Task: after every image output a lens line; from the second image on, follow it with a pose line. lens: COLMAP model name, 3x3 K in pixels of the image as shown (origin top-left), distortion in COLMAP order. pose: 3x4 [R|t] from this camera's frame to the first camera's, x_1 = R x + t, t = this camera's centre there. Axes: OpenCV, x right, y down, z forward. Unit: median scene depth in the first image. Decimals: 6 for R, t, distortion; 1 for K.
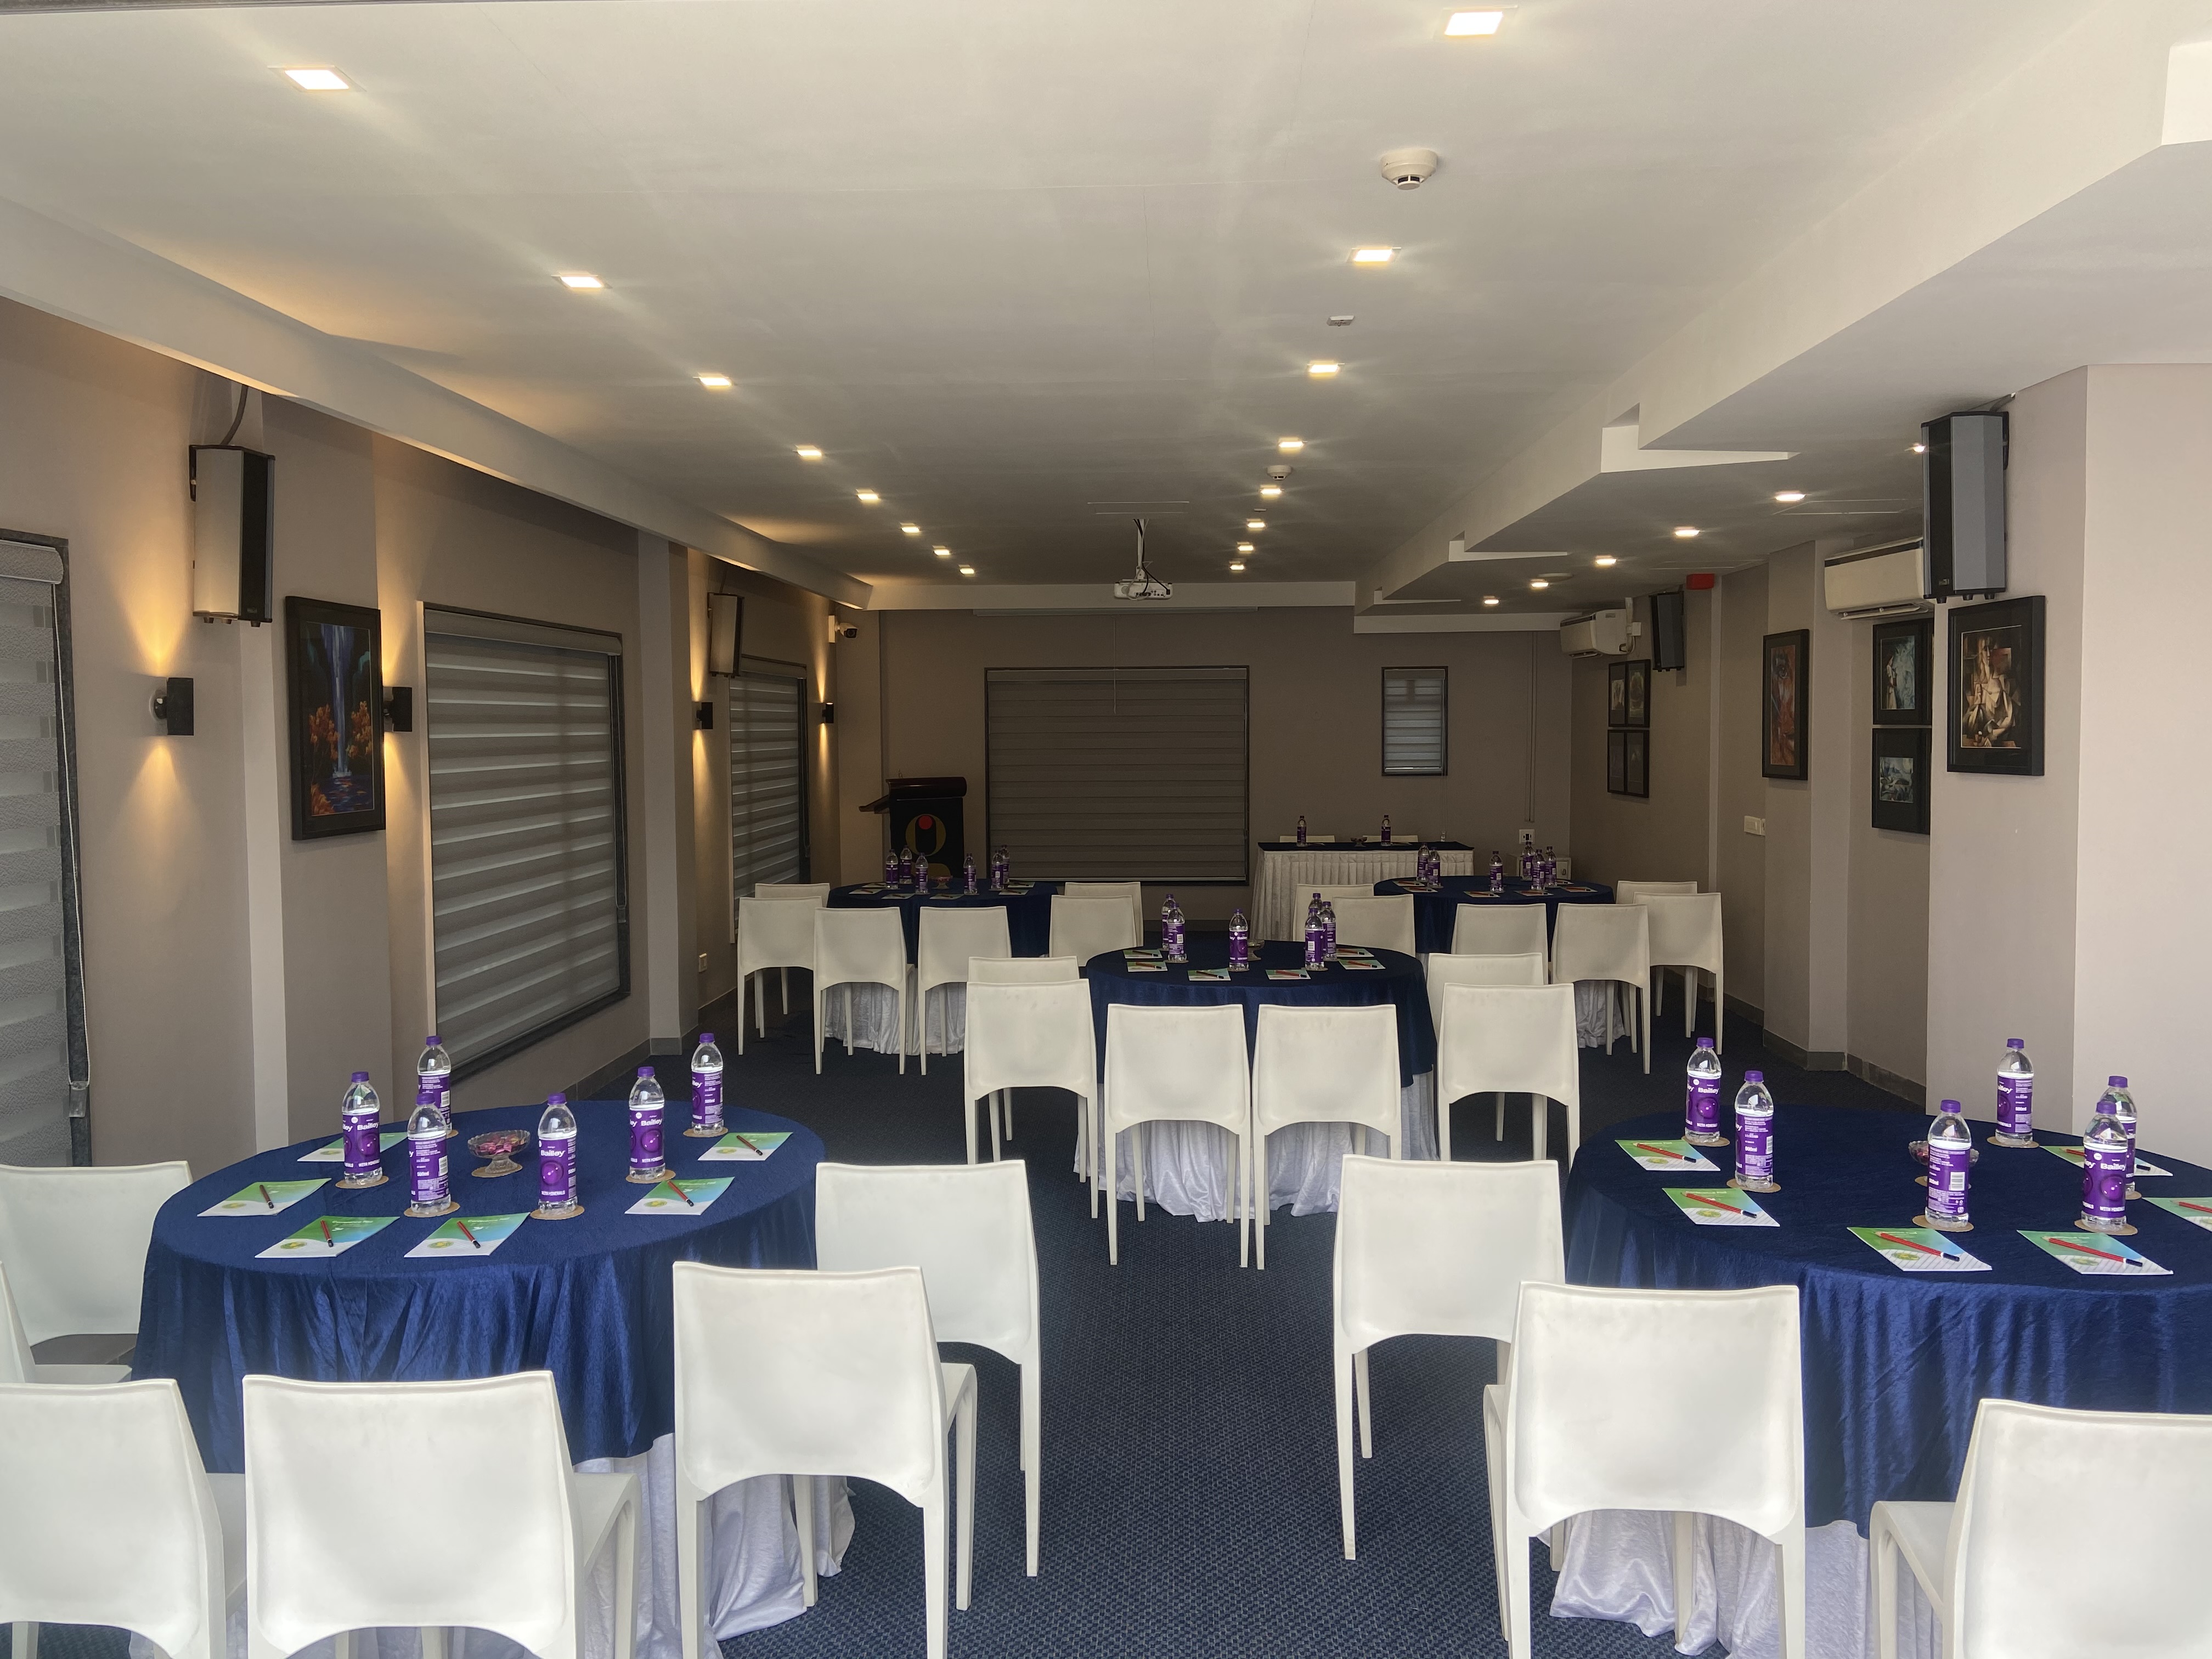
lens RADIAL K [[1662.6, 0, 1099.5], [0, 1662.6, 800.4], [0, 0, 1]] dist [0.137695, -0.167175]
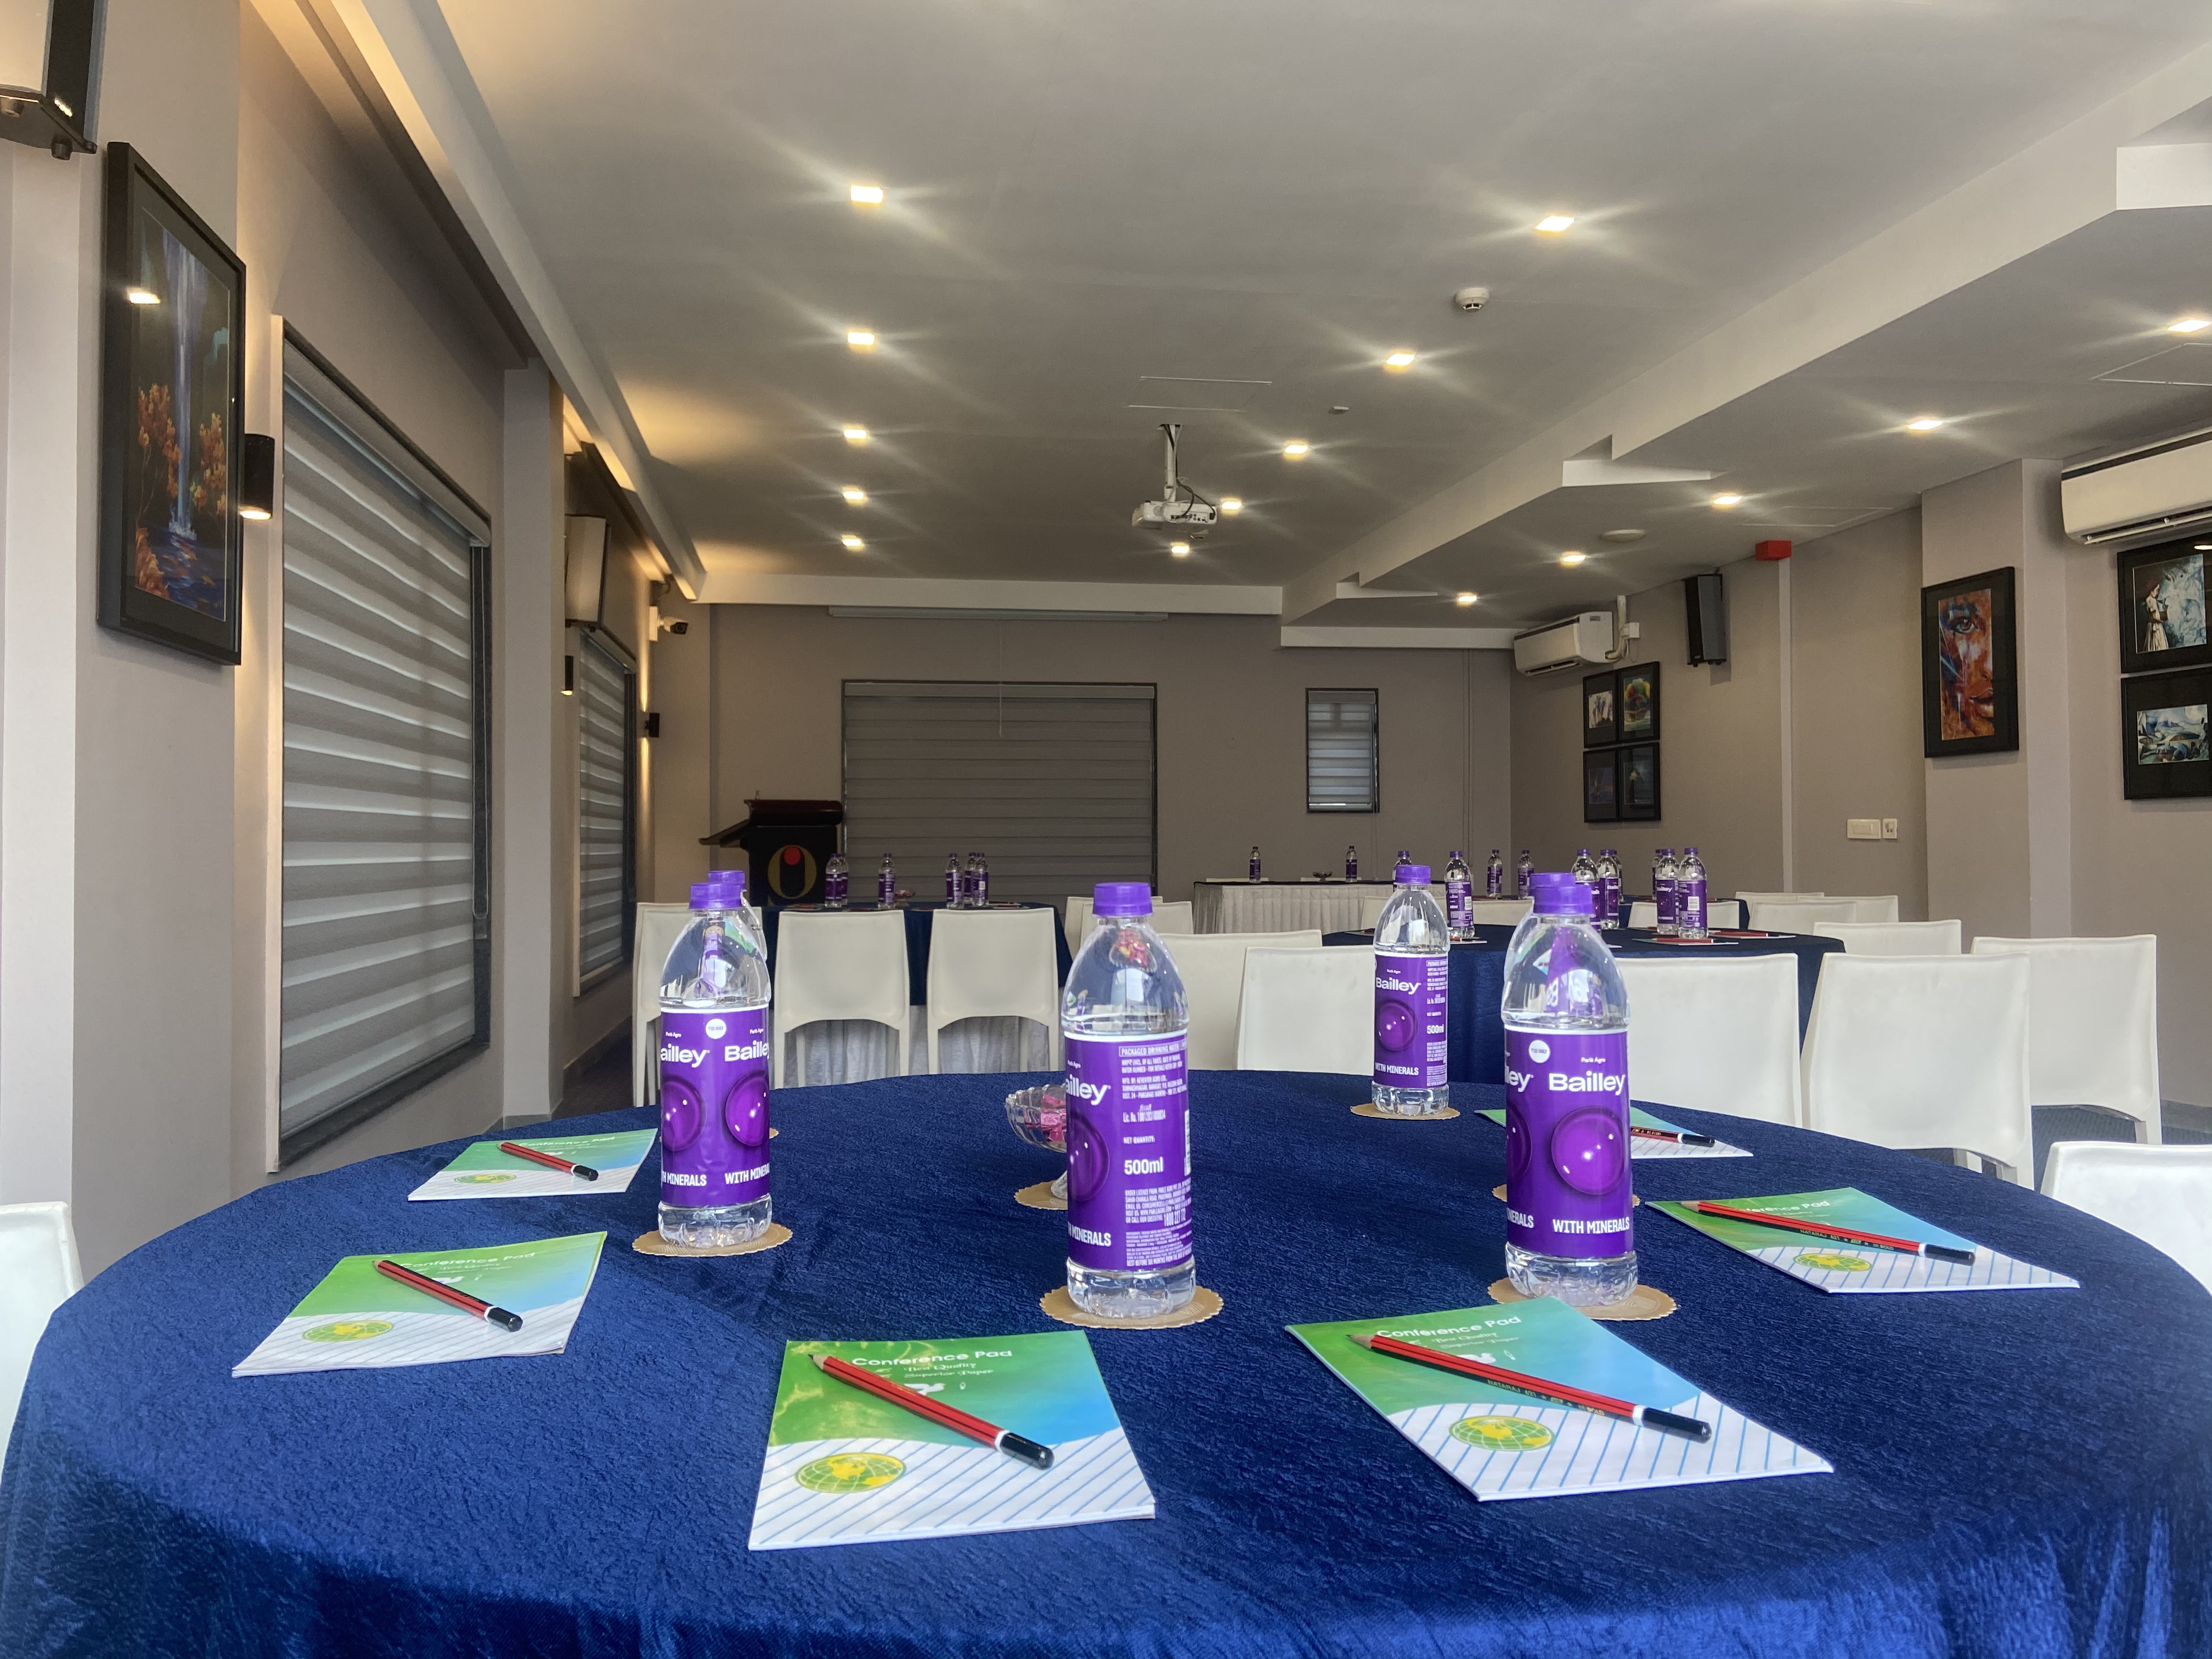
lens RADIAL K [[1662.6, 0, 1099.5], [0, 1662.6, 800.4], [0, 0, 1]] dist [0.137695, -0.167175]
pose [[0.979747, 0.008691, 0.200051, -0.150447], [0.006488, 0.997155, -0.075094, 0.059334], [-0.200135, 0.074871, 0.976903, 0.239977]]
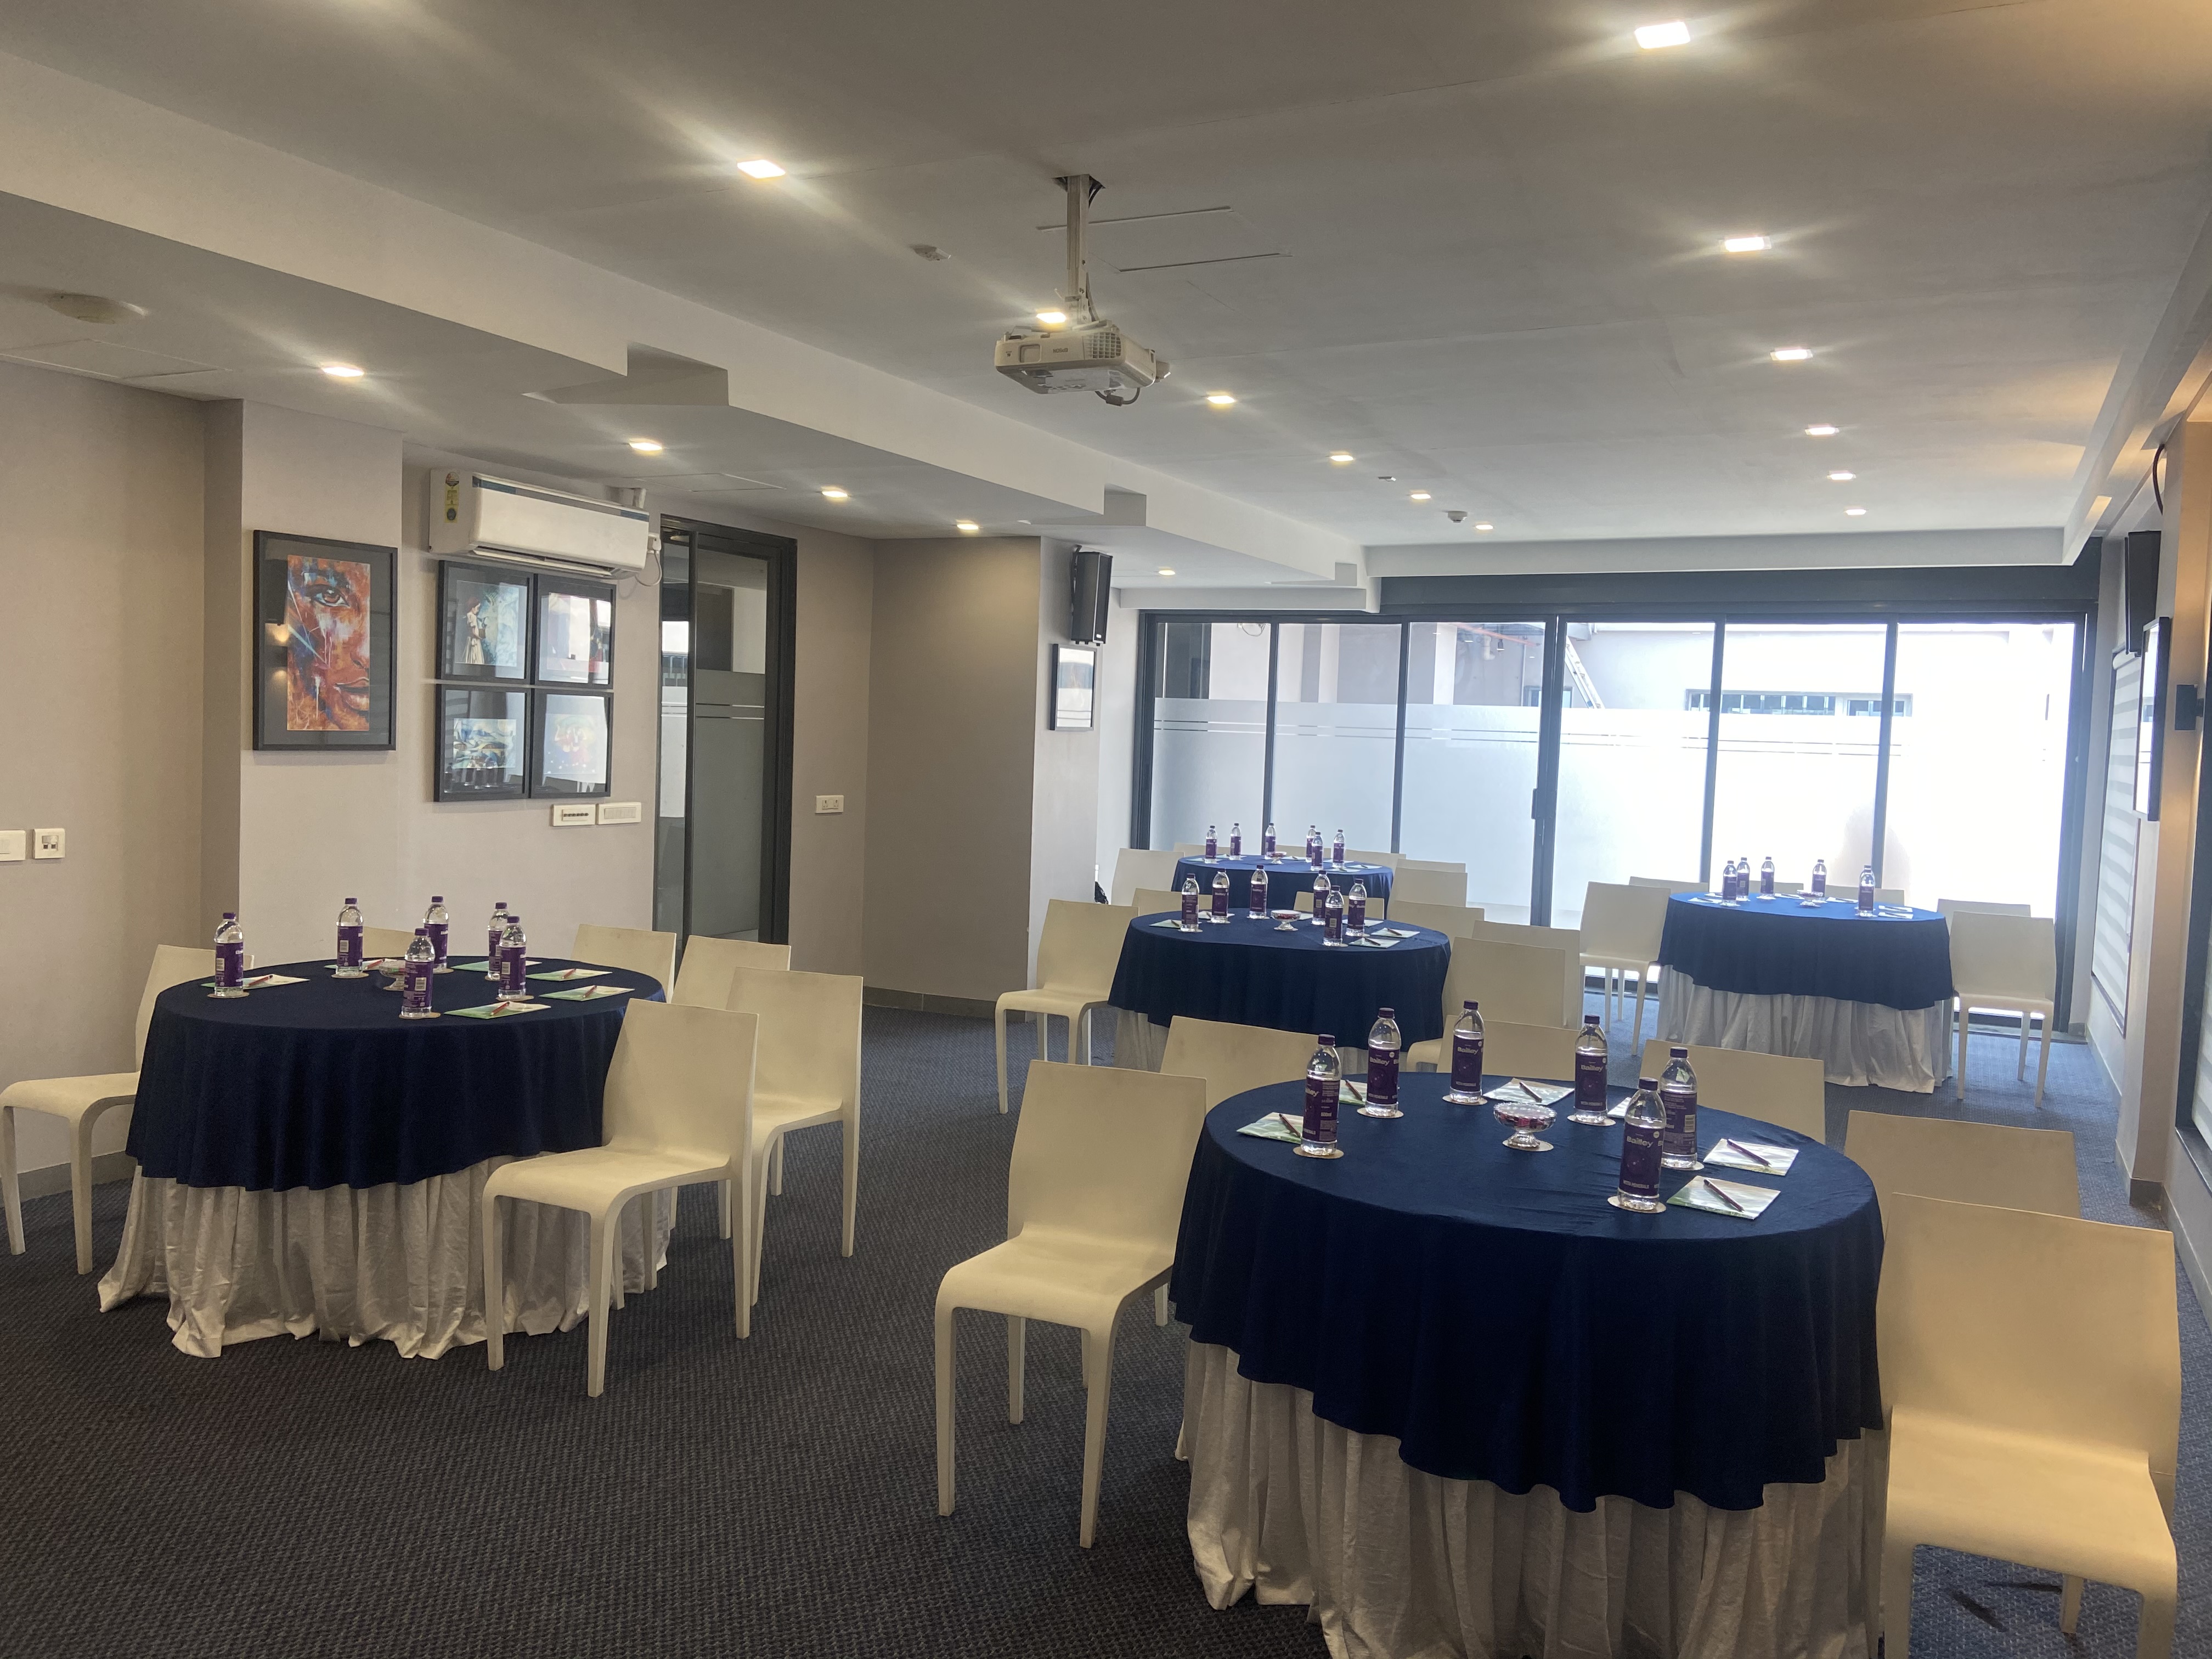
lens RADIAL K [[1662.6, 0, 1099.5], [0, 1662.6, 800.4], [0, 0, 1]] dist [0.137695, -0.167175]
pose [[-0.906805, -0.039901, 0.419659, -0.153394], [-0.005583, 0.996560, 0.082688, -0.044651], [-0.421514, 0.072639, -0.903908, 1.293008]]
